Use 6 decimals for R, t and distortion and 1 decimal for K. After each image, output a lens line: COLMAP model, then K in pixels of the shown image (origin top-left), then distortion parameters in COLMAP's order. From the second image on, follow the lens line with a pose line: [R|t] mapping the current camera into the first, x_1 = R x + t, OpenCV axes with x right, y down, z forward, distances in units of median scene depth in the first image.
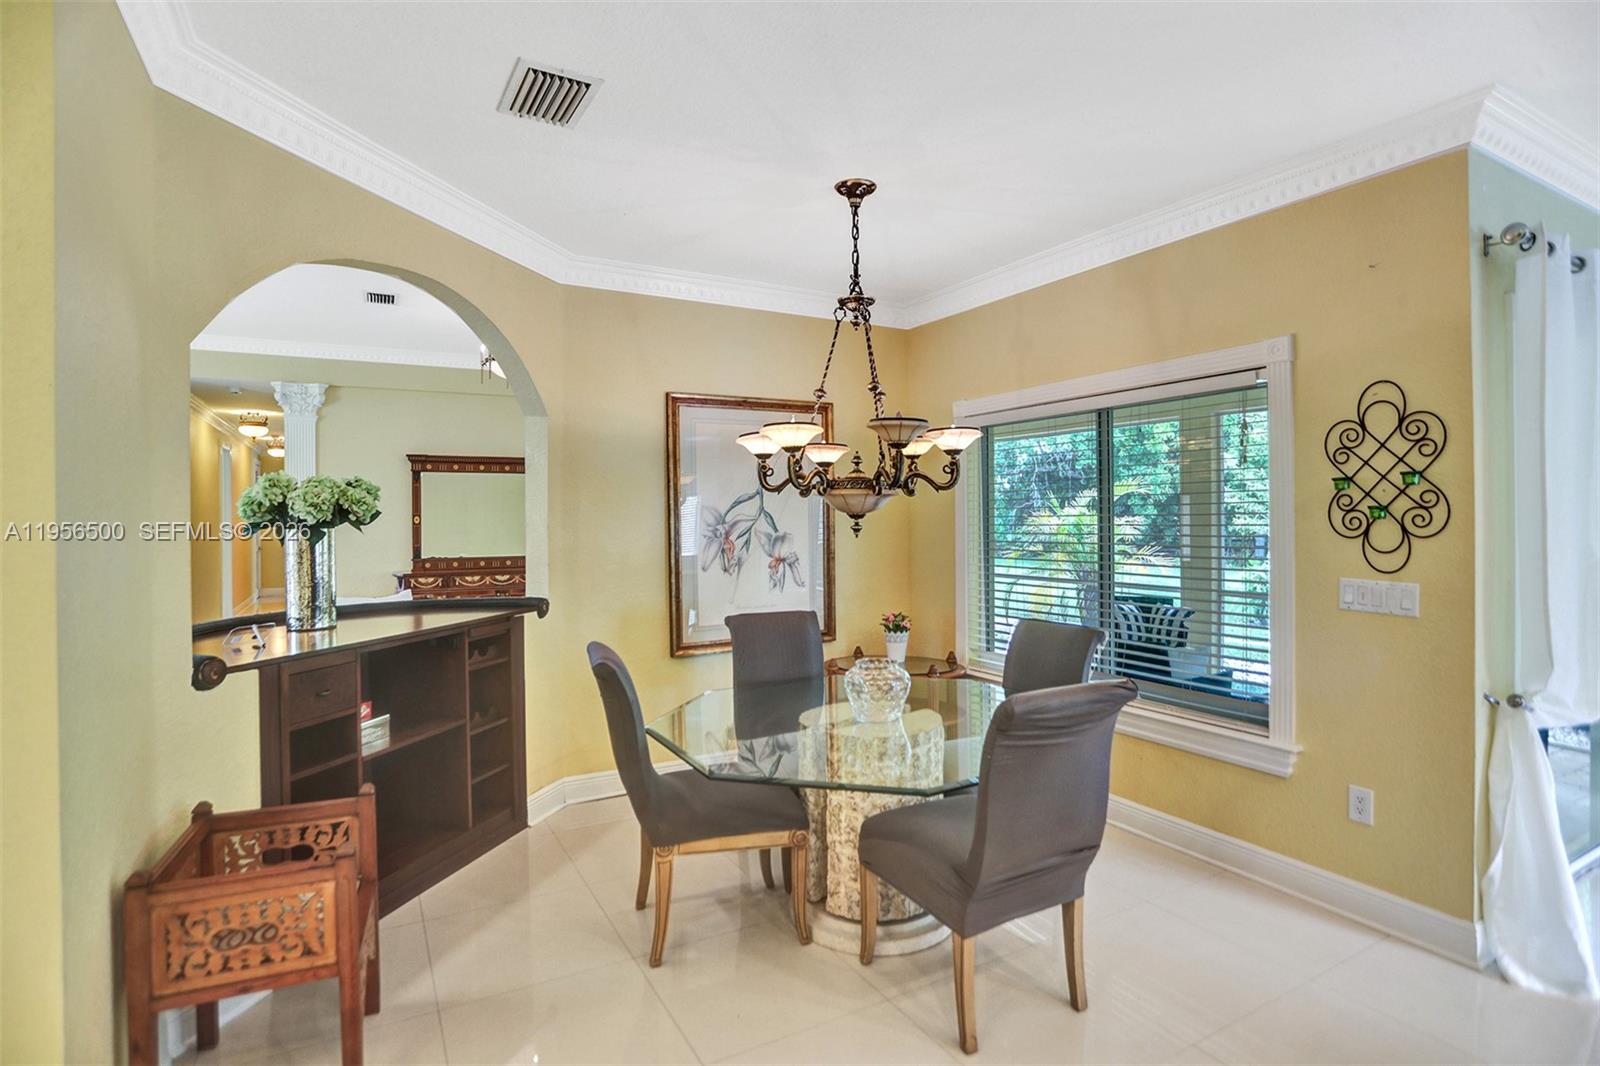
lens RADIAL K [[794.9, 0, 790.8], [0, 794.9, 511.8], [0, 0, 1]] dist [-0.067625, 0.032751]
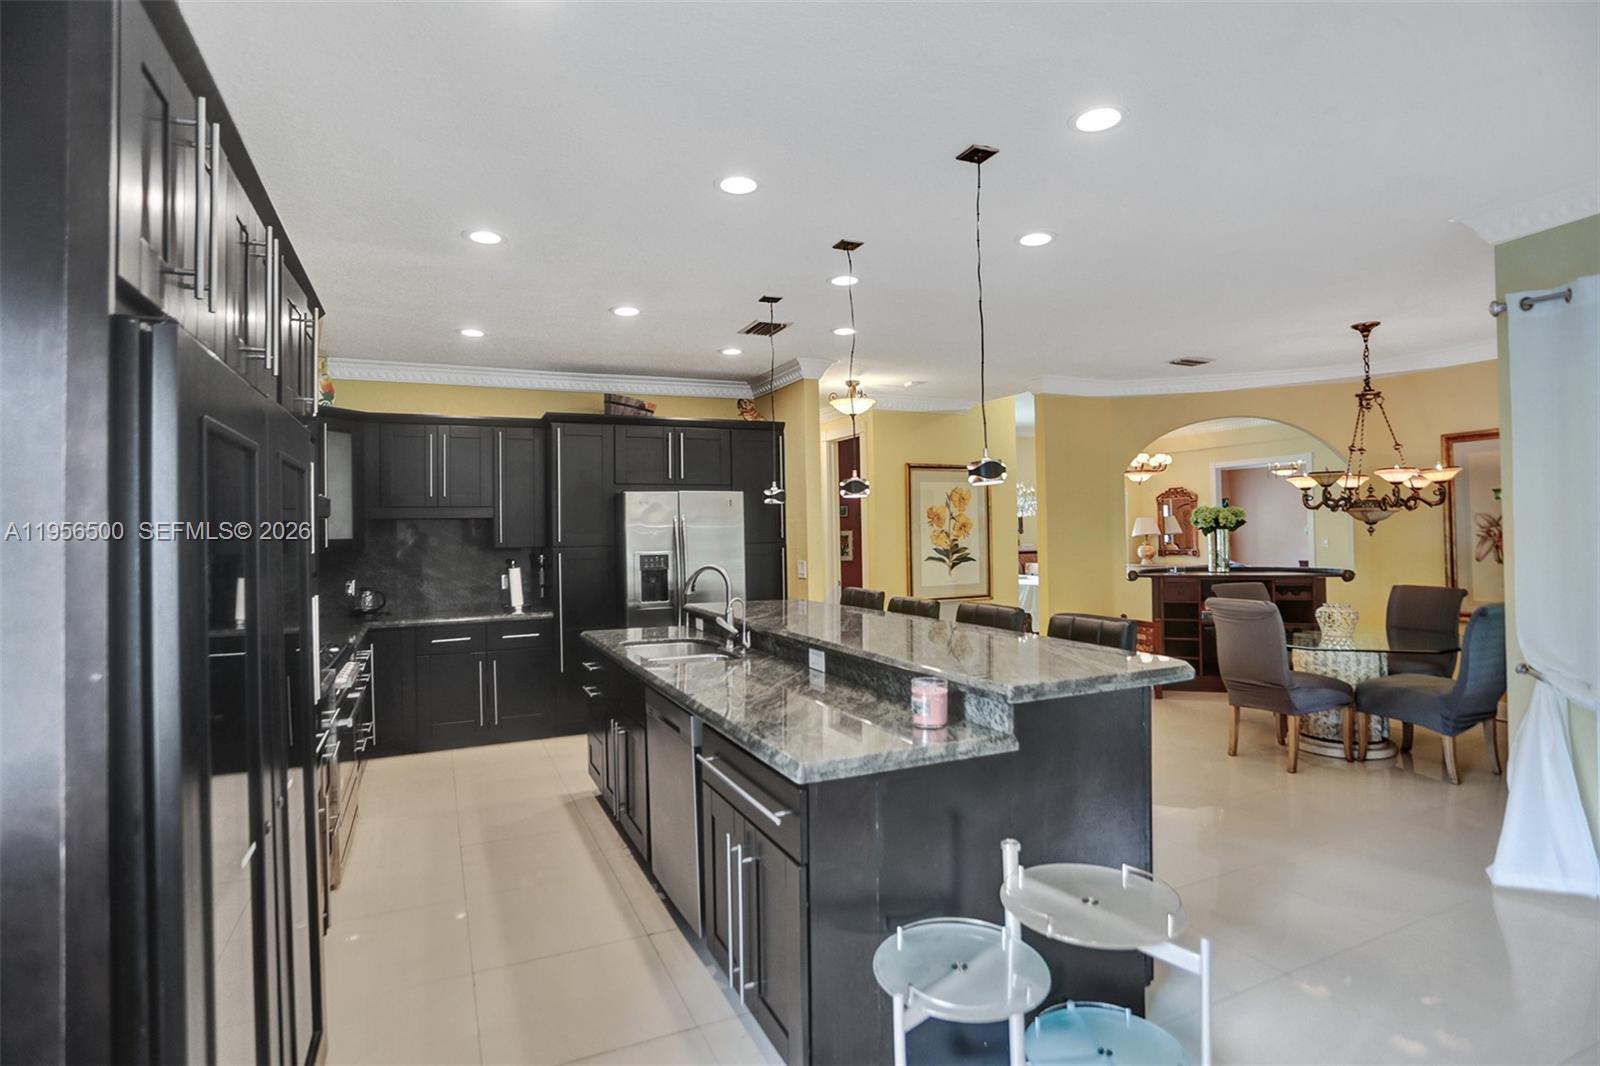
lens RADIAL K [[794.9, 0, 790.8], [0, 794.9, 511.8], [0, 0, 1]] dist [-0.067625, 0.032751]
pose [[-0.080068, -0.017926, -0.996628, 1.799498], [0.020566, 0.999596, -0.019631, -0.011372], [0.996577, -0.022068, -0.079667, -0.090583]]
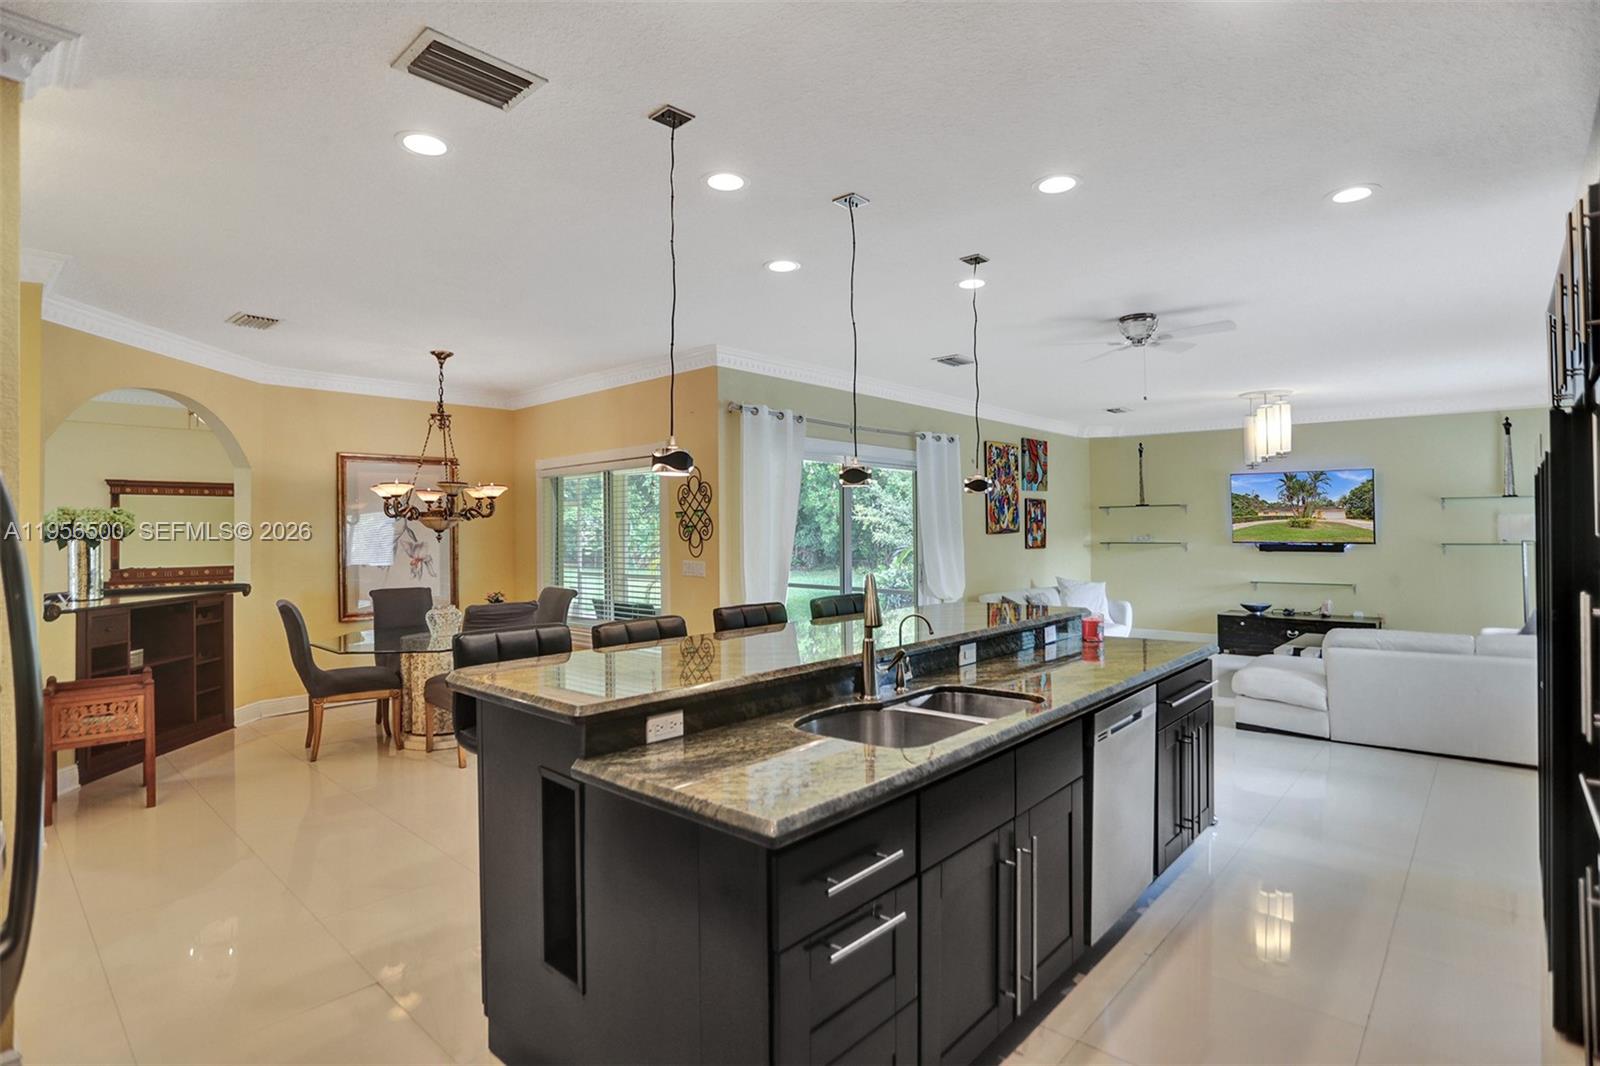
lens RADIAL K [[794.9, 0, 790.8], [0, 794.9, 511.8], [0, 0, 1]] dist [-0.067625, 0.032751]
pose [[0.948668, 0.003744, 0.316253, 0.280712], [0.002495, 0.999810, -0.019320, -0.002161], [-0.316265, 0.019117, 0.948478, -1.004154]]
